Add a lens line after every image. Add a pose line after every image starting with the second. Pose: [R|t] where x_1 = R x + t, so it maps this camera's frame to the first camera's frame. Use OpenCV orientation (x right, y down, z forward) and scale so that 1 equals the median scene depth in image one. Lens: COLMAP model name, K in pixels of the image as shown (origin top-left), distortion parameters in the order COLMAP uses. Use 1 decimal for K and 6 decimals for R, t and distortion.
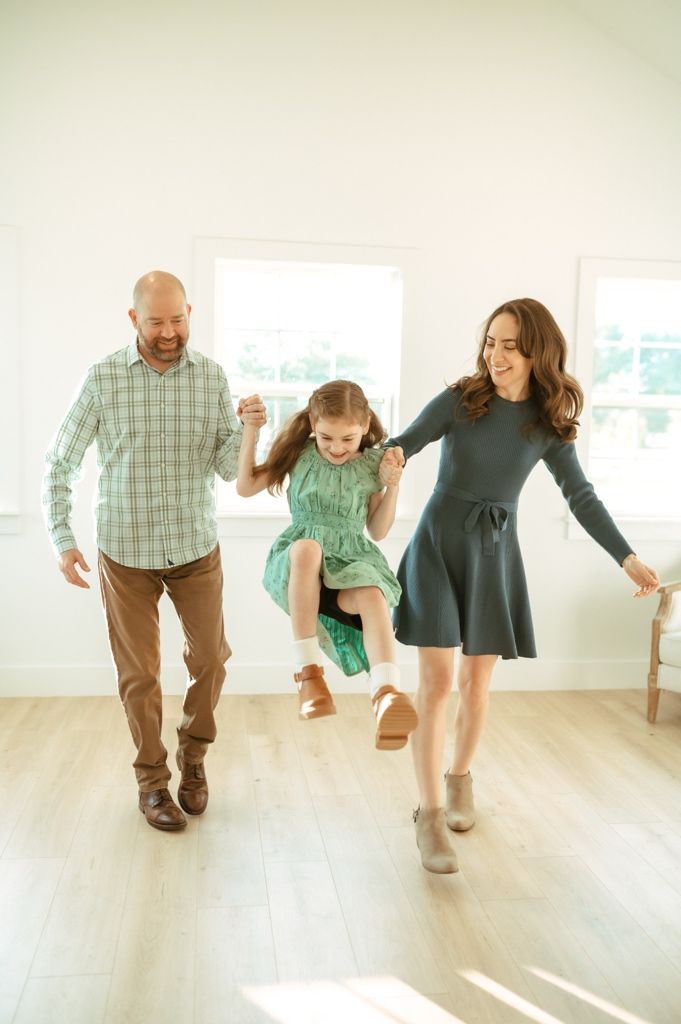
lens RADIAL K [[927.4, 0, 340.5], [0, 927.4, 512.0], [0, 0, 1]] dist [-0.002112, -0.004638]
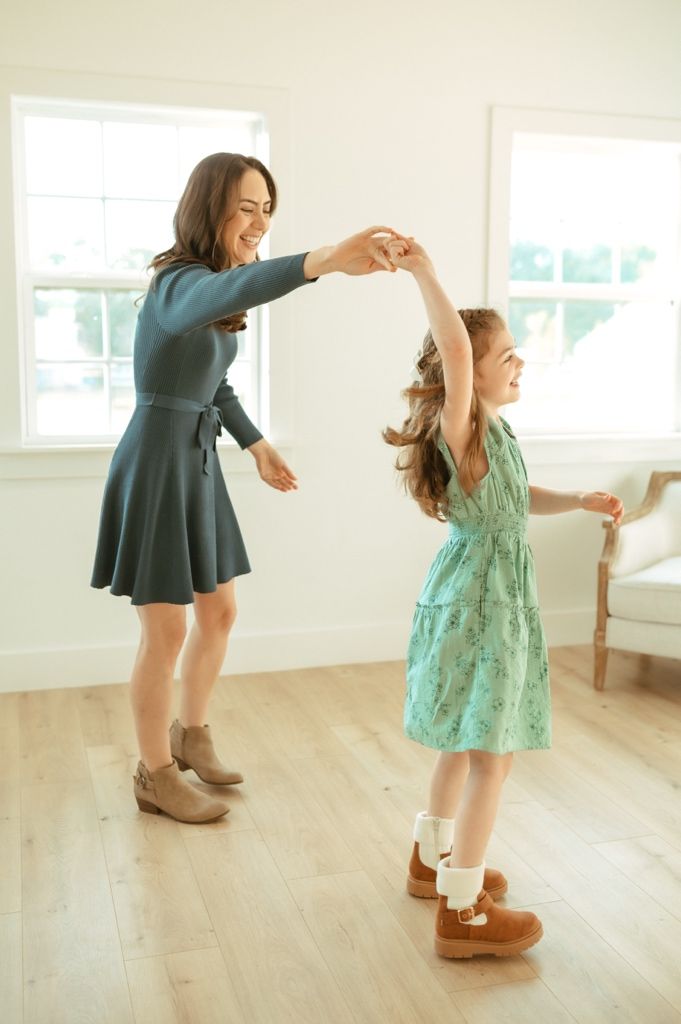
lens RADIAL K [[1024.7, 0, 329.0], [0, 1024.7, 480.1], [0, 0, 1]] dist [0.017131, 0.009442]
pose [[0.987603, -0.036941, 0.152563, -0.024303], [0.031570, 0.998799, 0.037477, 0.005027], [-0.153764, -0.032196, 0.987583, 0.165978]]
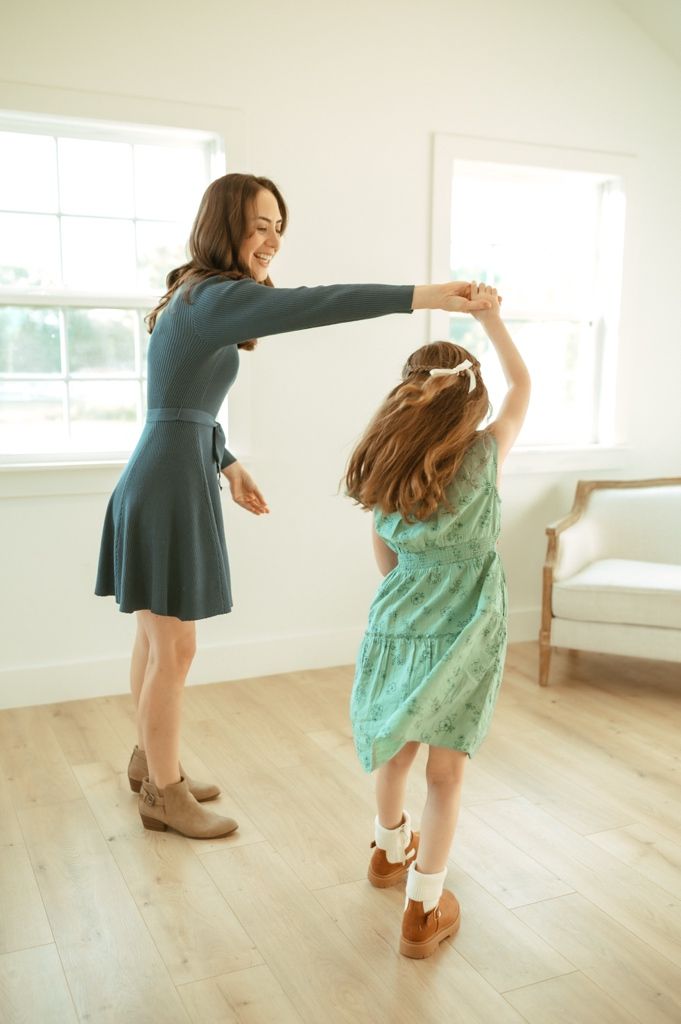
lens RADIAL K [[956.1, 0, 317.6], [0, 956.1, 512.6], [0, 0, 1]] dist [0.011860, 0.012061]
pose [[0.960045, -0.059219, 0.273508, -0.100481], [0.042253, 0.996823, 0.067516, -0.002242], [-0.276637, -0.053262, 0.959497, 0.215547]]
